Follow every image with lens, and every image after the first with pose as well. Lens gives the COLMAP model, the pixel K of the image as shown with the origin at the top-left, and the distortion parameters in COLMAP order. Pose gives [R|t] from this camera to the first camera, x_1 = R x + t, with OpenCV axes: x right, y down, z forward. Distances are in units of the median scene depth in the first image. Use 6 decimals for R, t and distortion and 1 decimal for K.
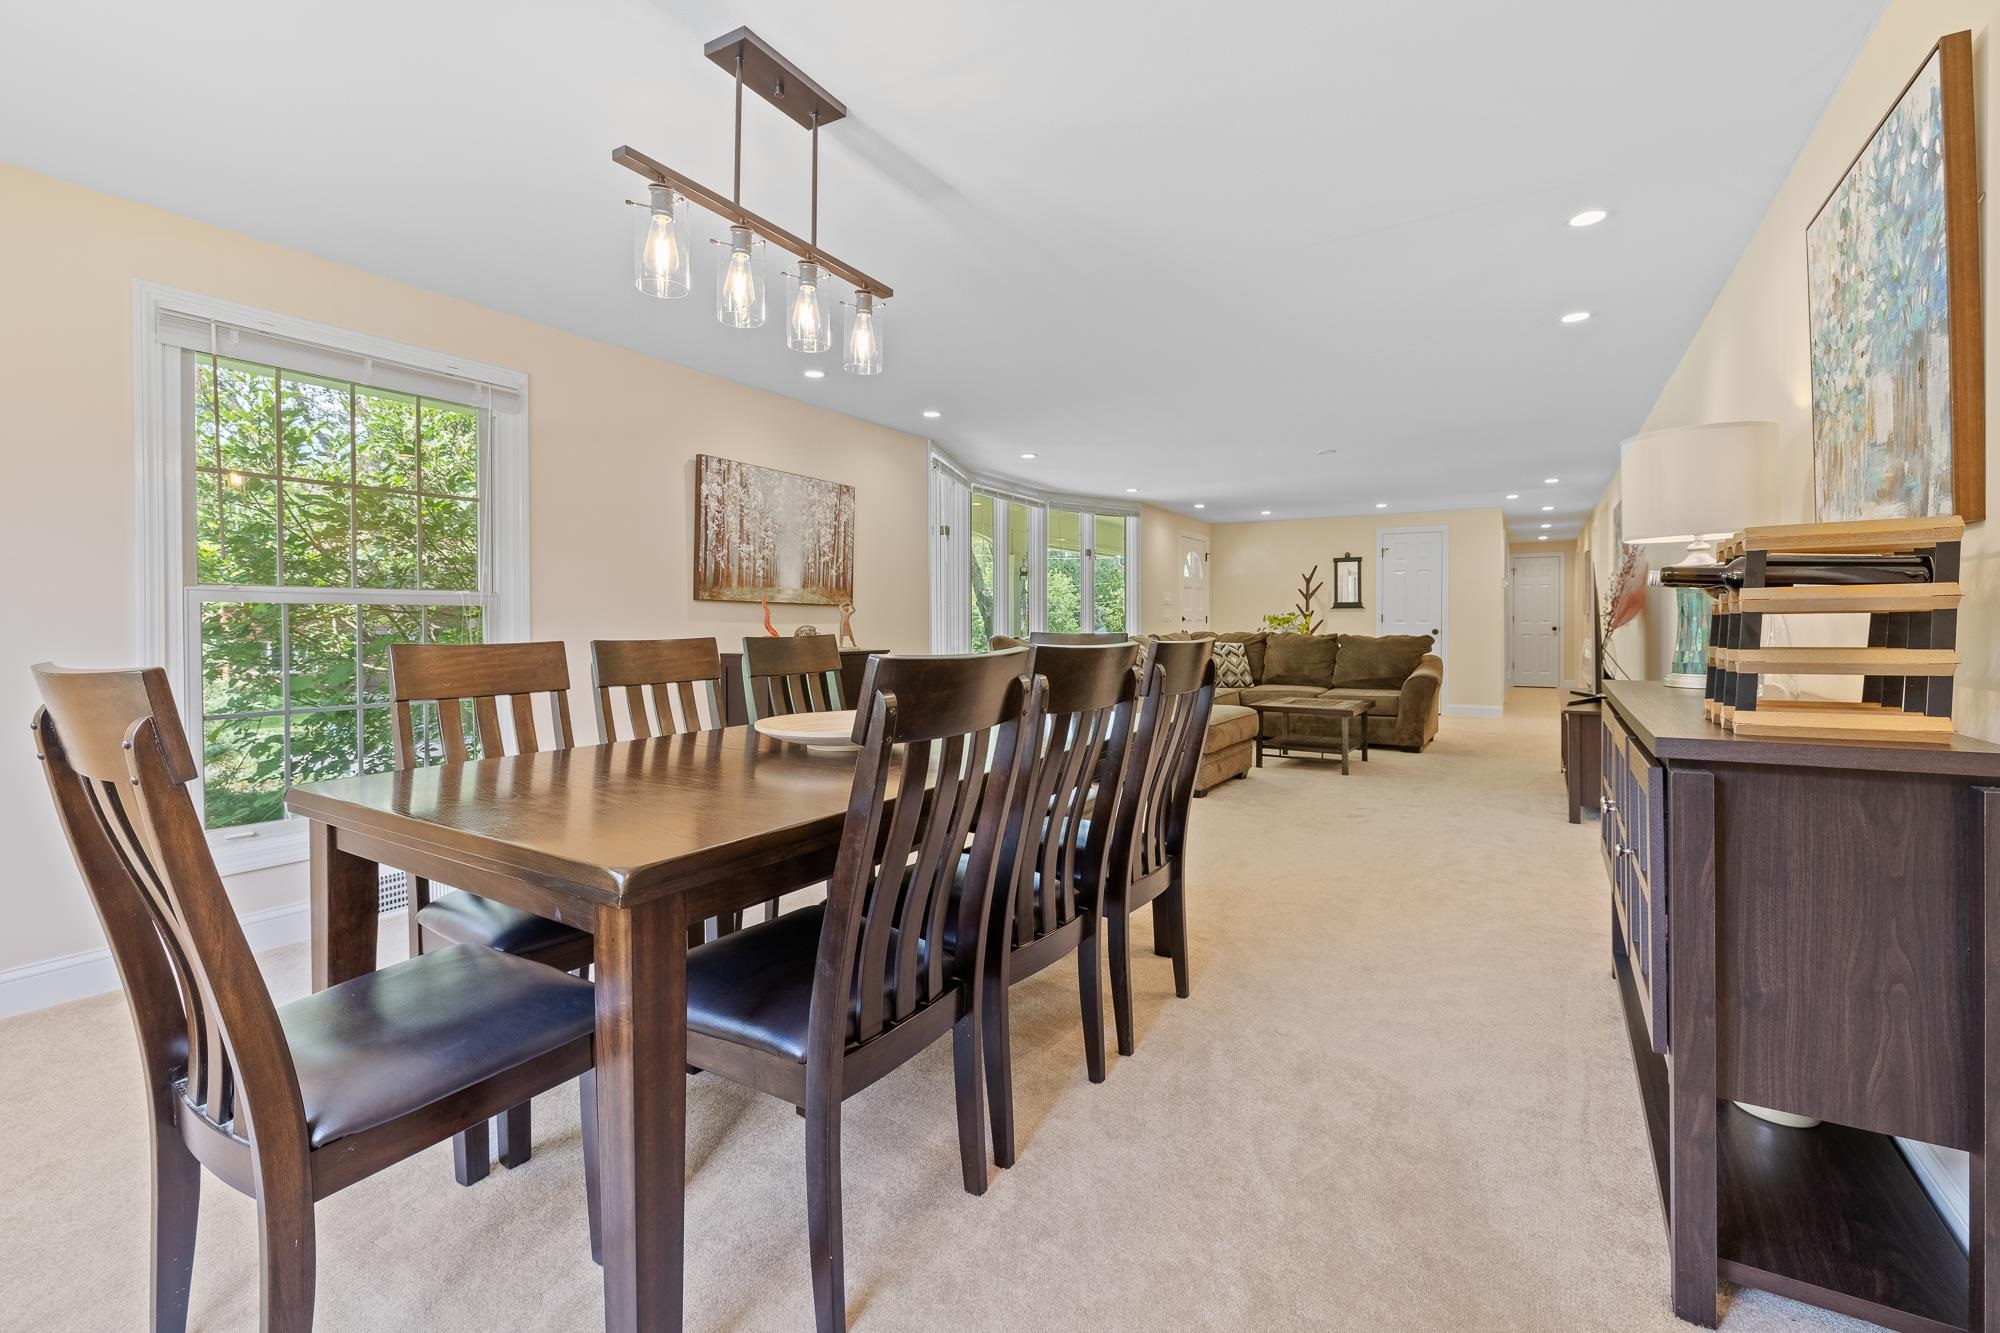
lens RADIAL K [[870.8, 0, 1002.9], [0, 870.8, 622.9], [0, 0, 1]] dist [-0.001654, -0.000188]
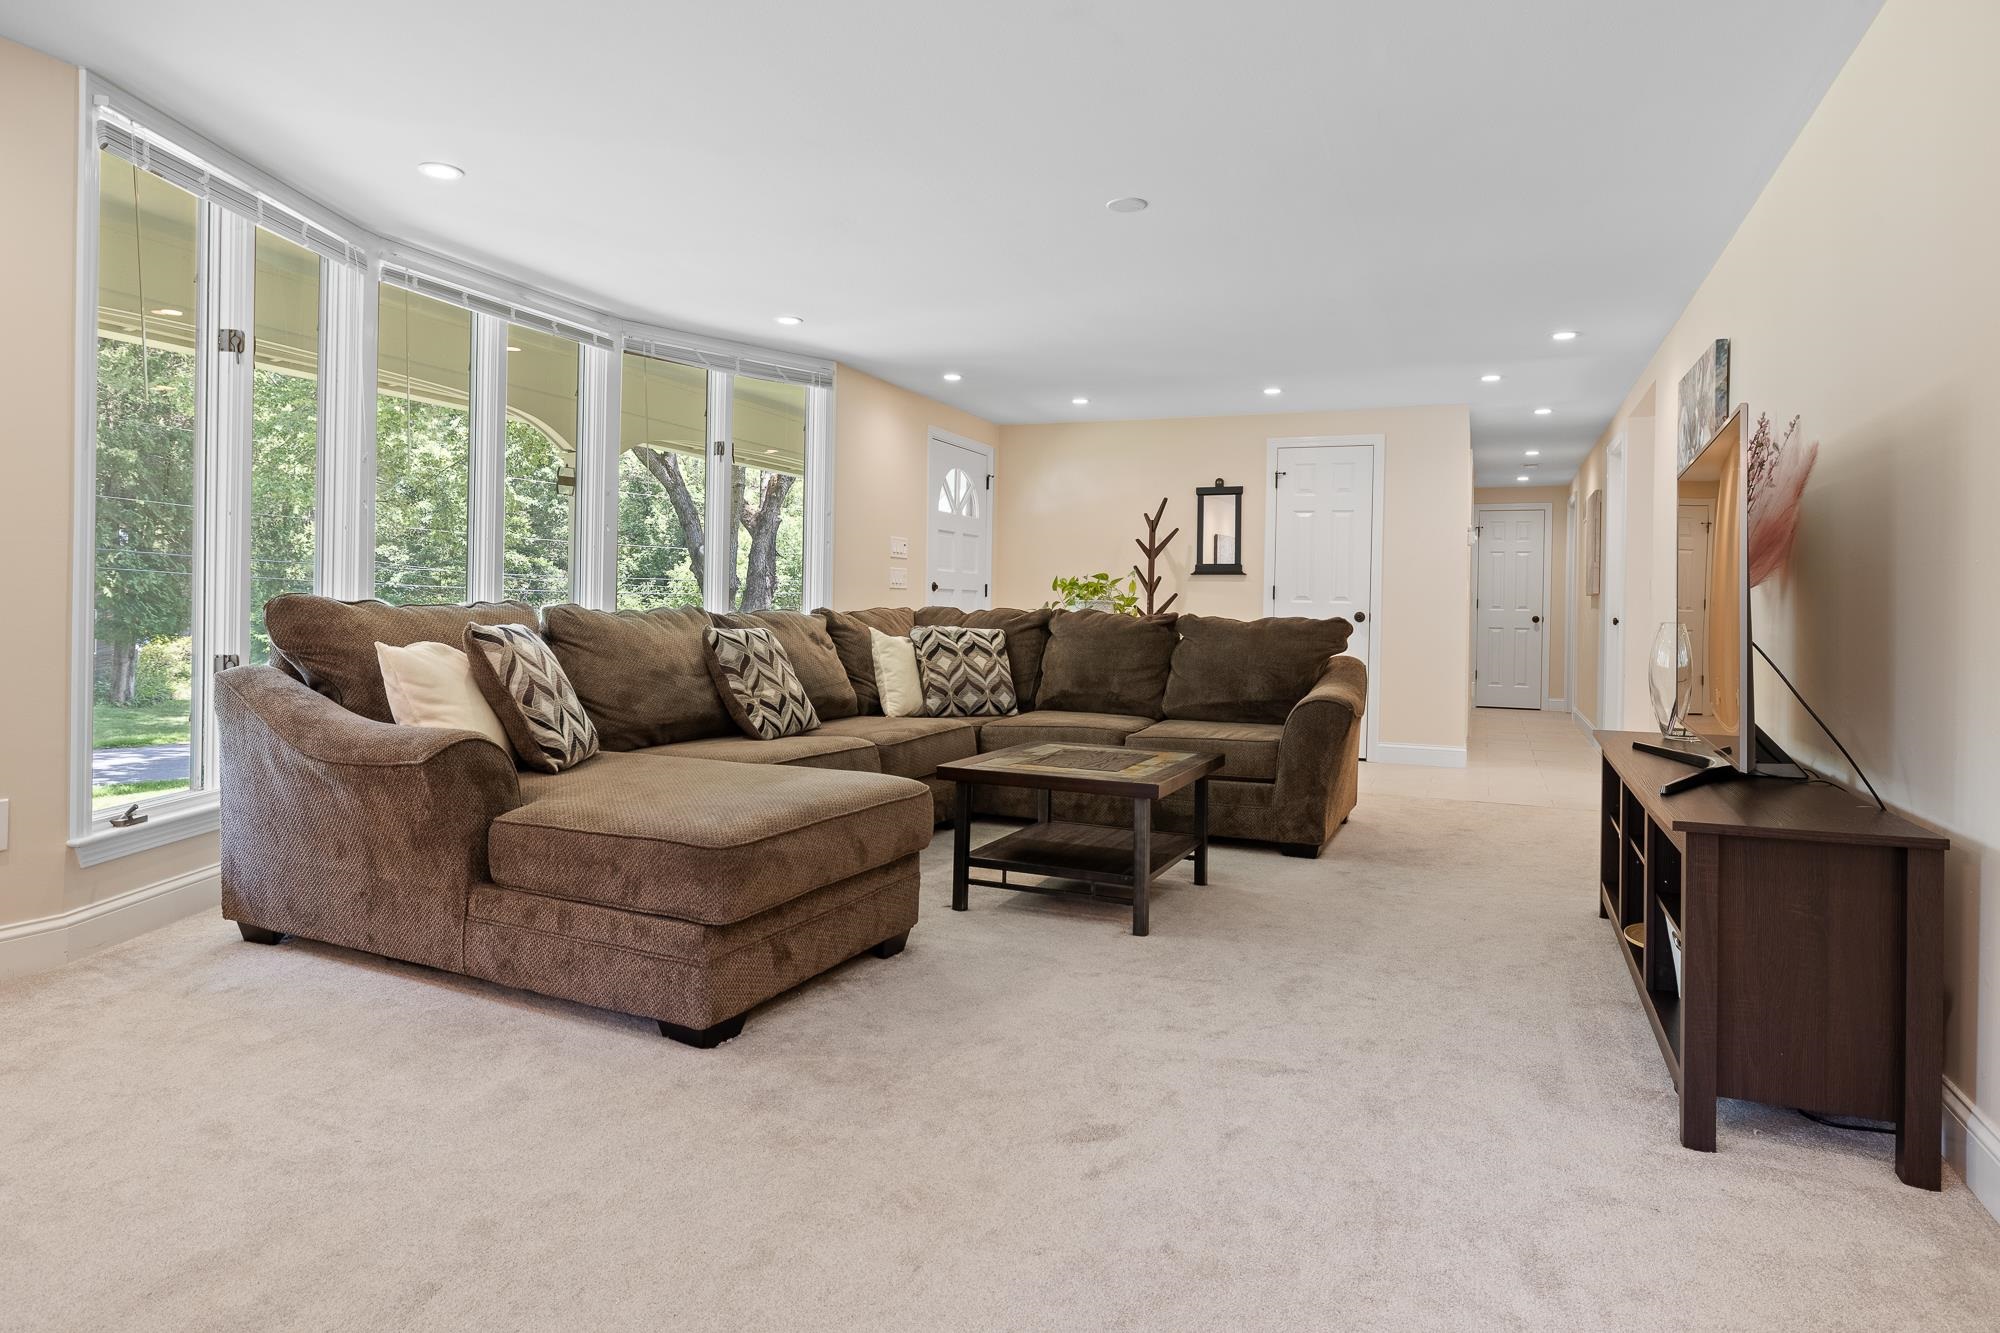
lens RADIAL K [[1152.0, 0, 990.3], [0, 1152.0, 599.9], [0, 0, 1]] dist [0.001582, 0.000627]
pose [[0.990013, 0.020151, 0.139528, 0.175544], [-0.019138, 0.999780, -0.008594, 0.012207], [-0.139671, 0.005838, 0.990181, 0.330509]]
